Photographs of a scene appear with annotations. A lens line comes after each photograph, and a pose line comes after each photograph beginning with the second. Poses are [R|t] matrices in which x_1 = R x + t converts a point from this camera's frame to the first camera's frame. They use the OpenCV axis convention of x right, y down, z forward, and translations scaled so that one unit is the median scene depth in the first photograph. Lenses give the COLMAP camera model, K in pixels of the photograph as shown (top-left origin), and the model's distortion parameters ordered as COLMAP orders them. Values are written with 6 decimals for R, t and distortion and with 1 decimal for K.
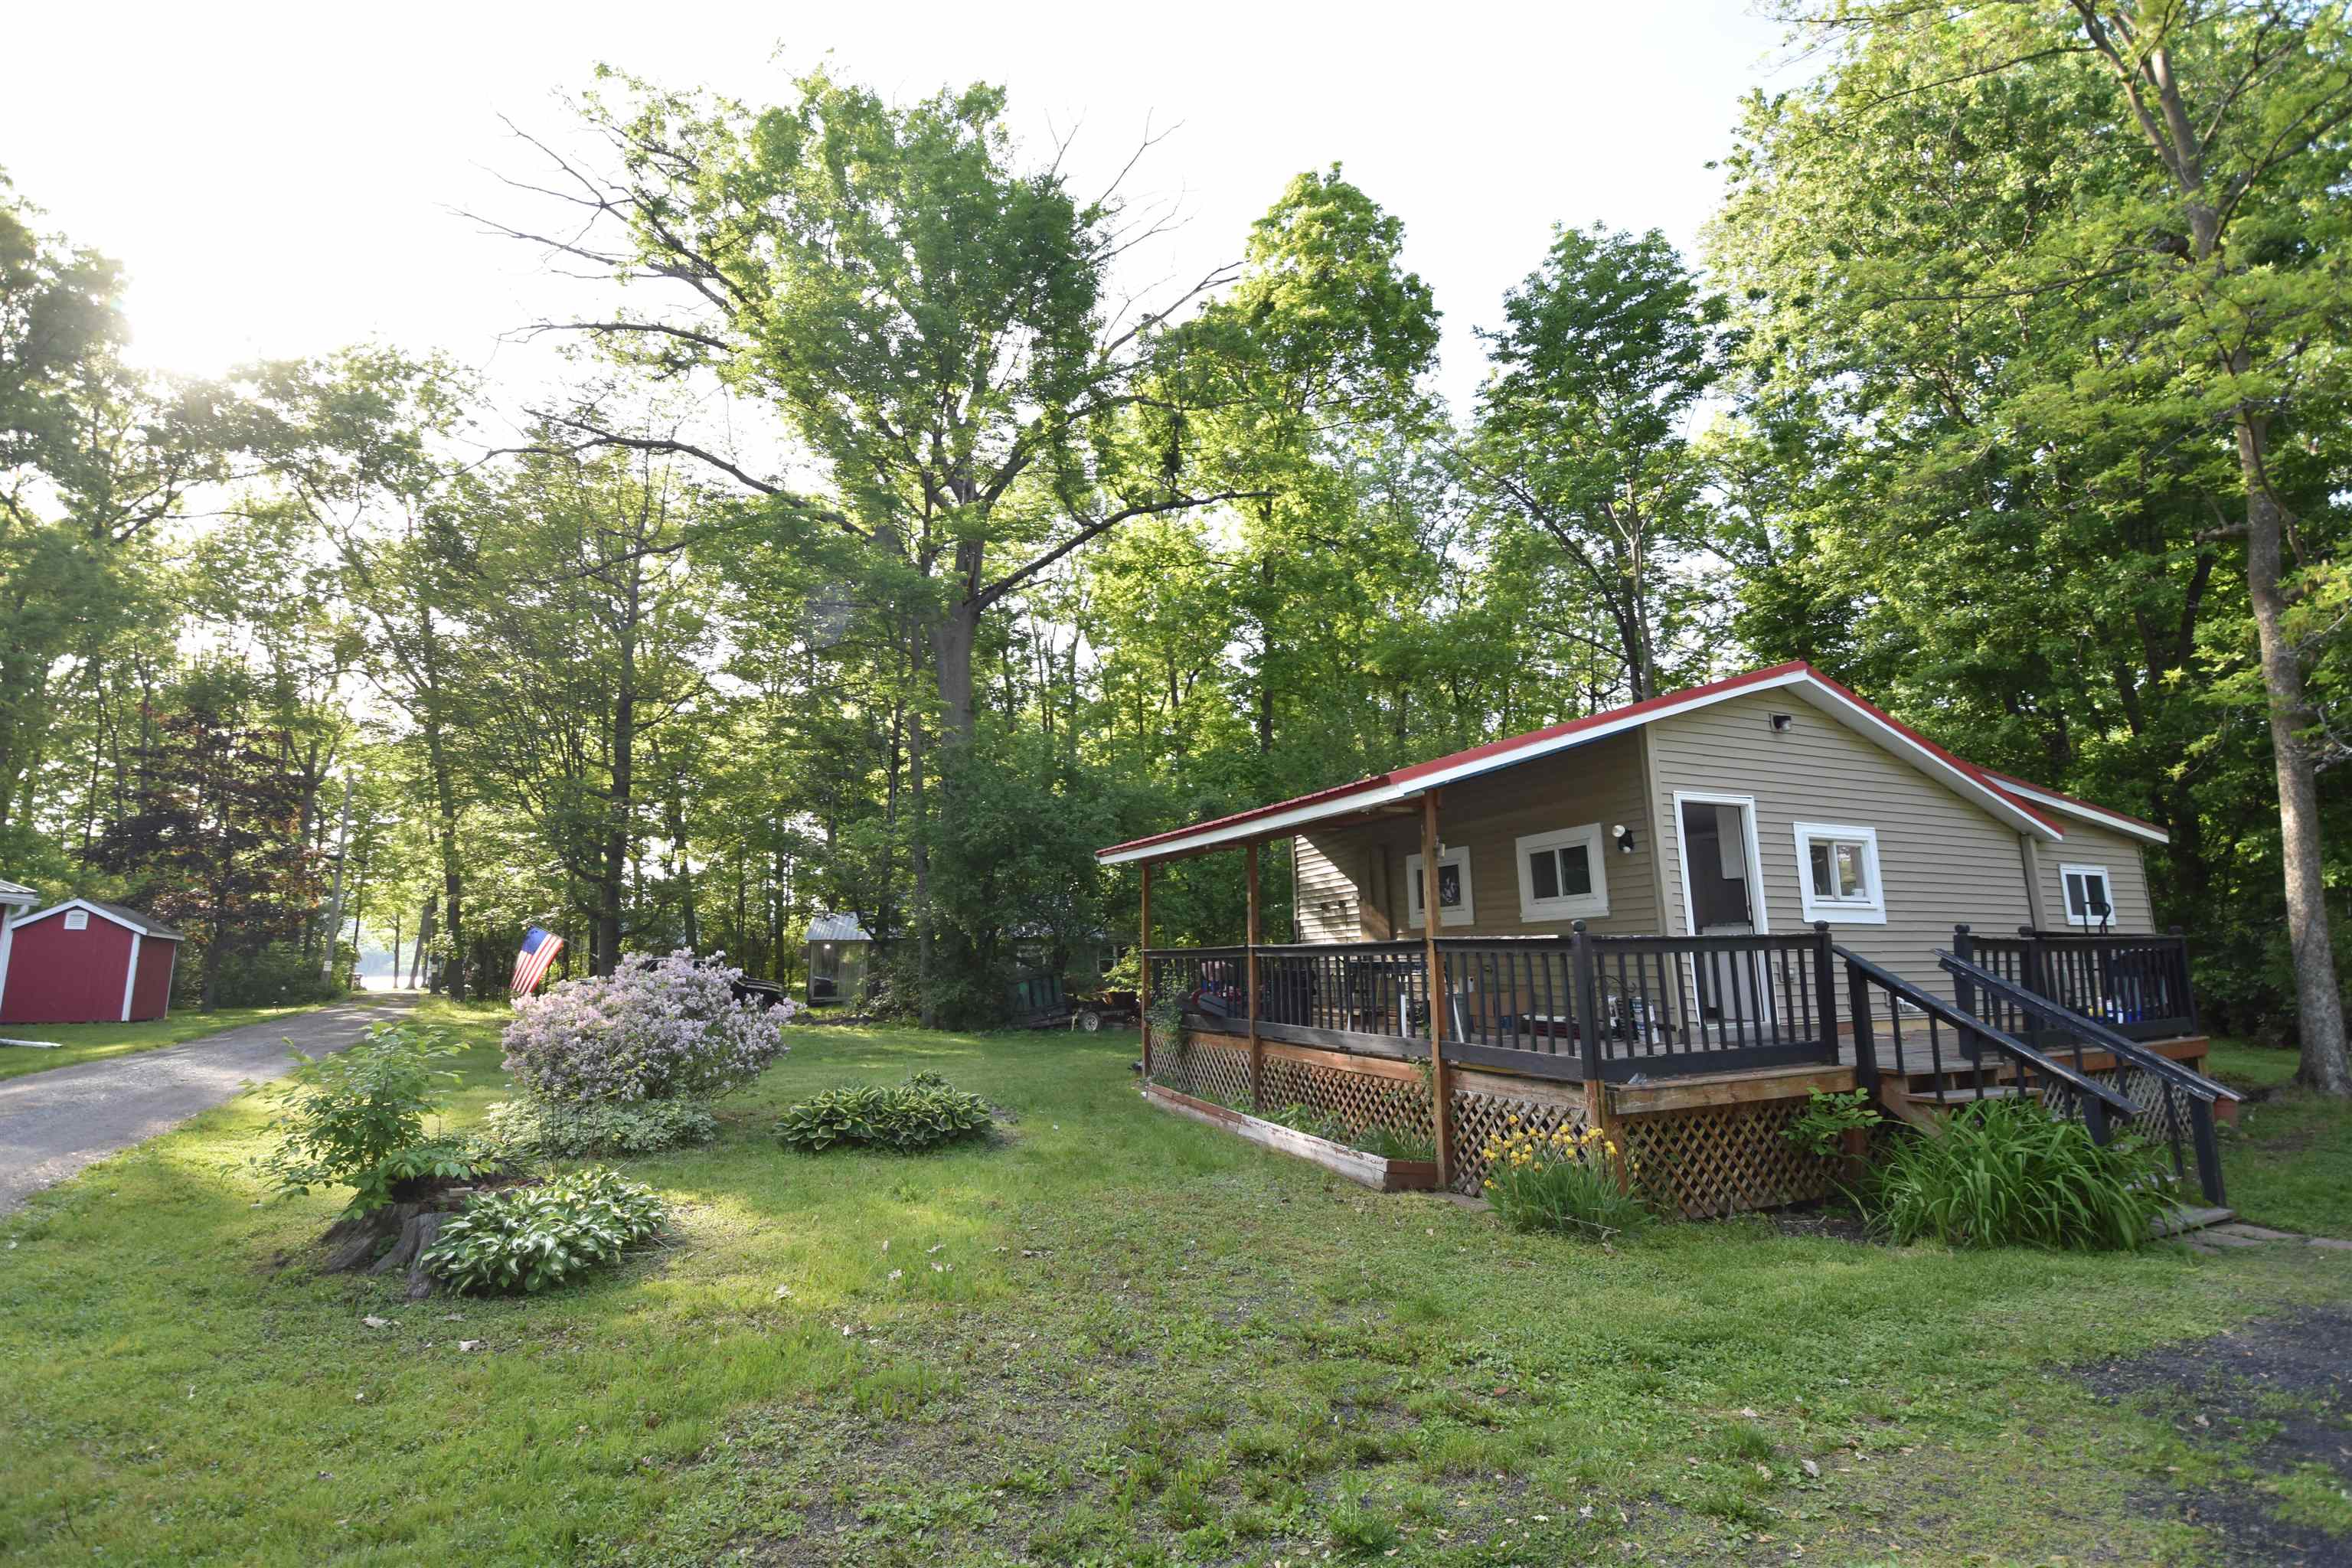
lens RADIAL K [[1047.2, 0, 1177.2], [0, 1047.2, 784.9], [0, 0, 1]] dist [-0.003419, -0.000866]
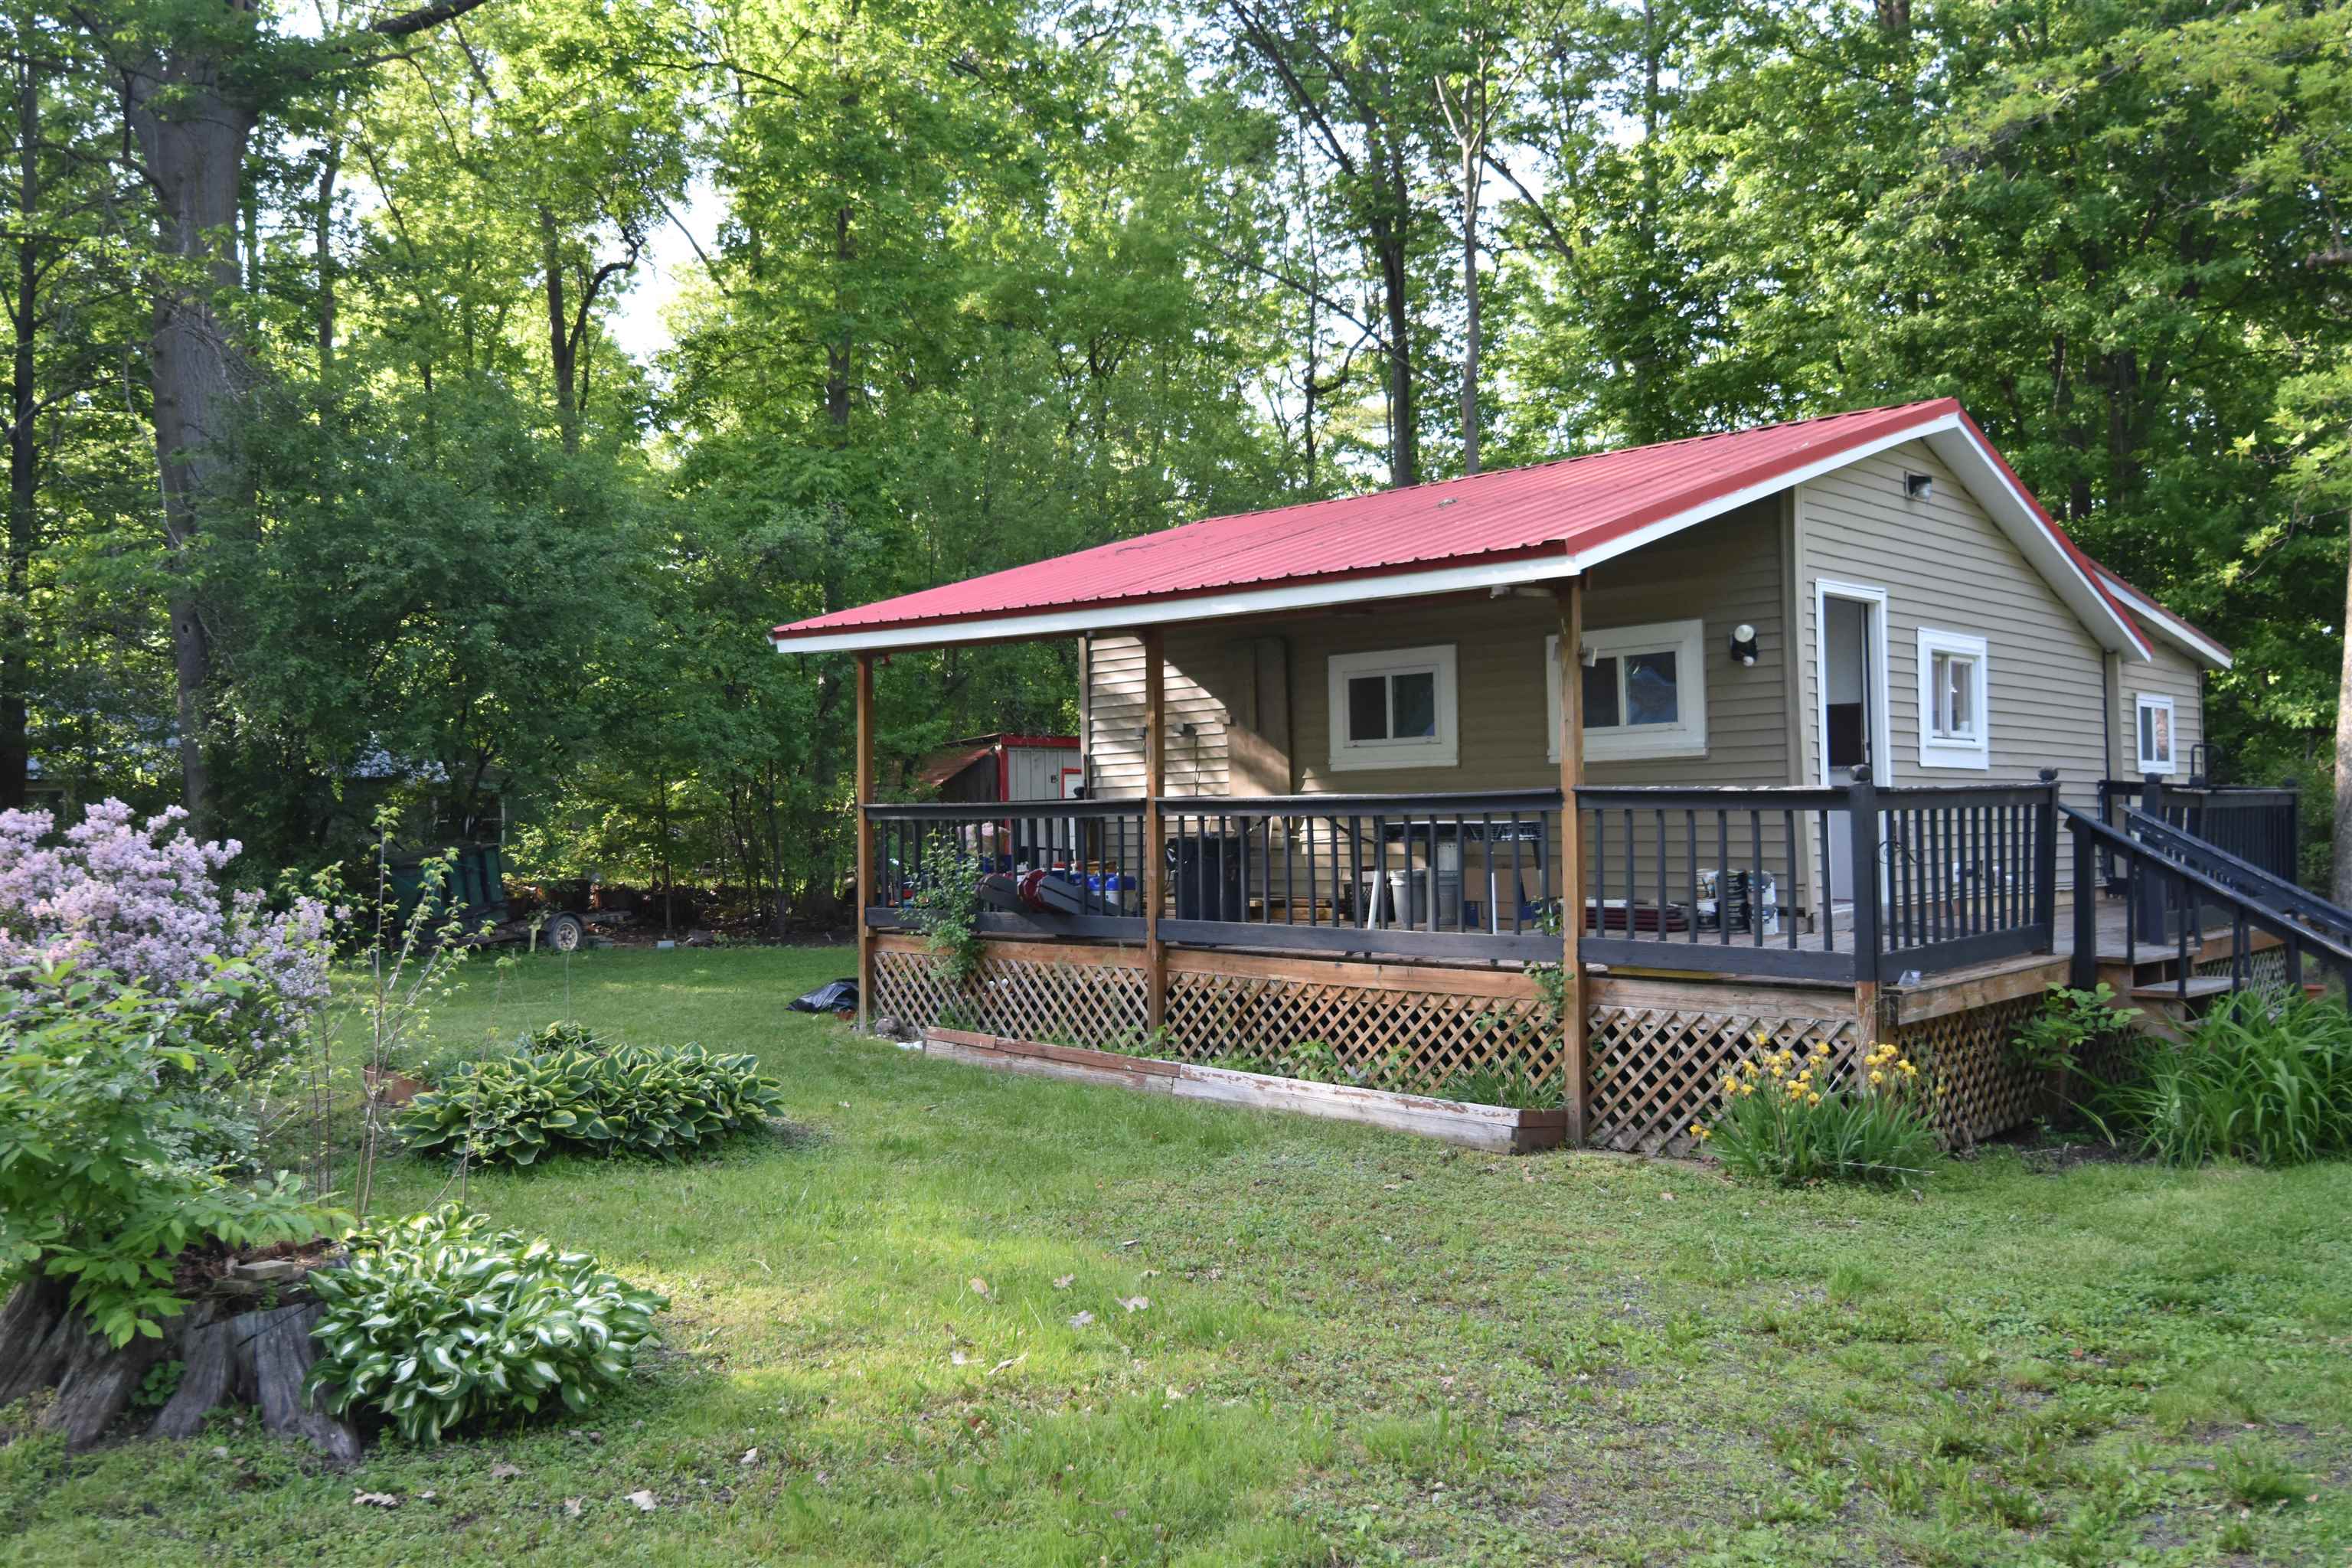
lens RADIAL K [[1861.8, 0, 1176.5], [0, 1861.8, 797.2], [0, 0, 1]] dist [0.030539, 0.005896]
pose [[0.925671, 0.000369, 0.378329, -0.389184], [-0.058486, 0.988118, 0.142136, -0.002283], [-0.373781, -0.153699, 0.914694, 0.003056]]
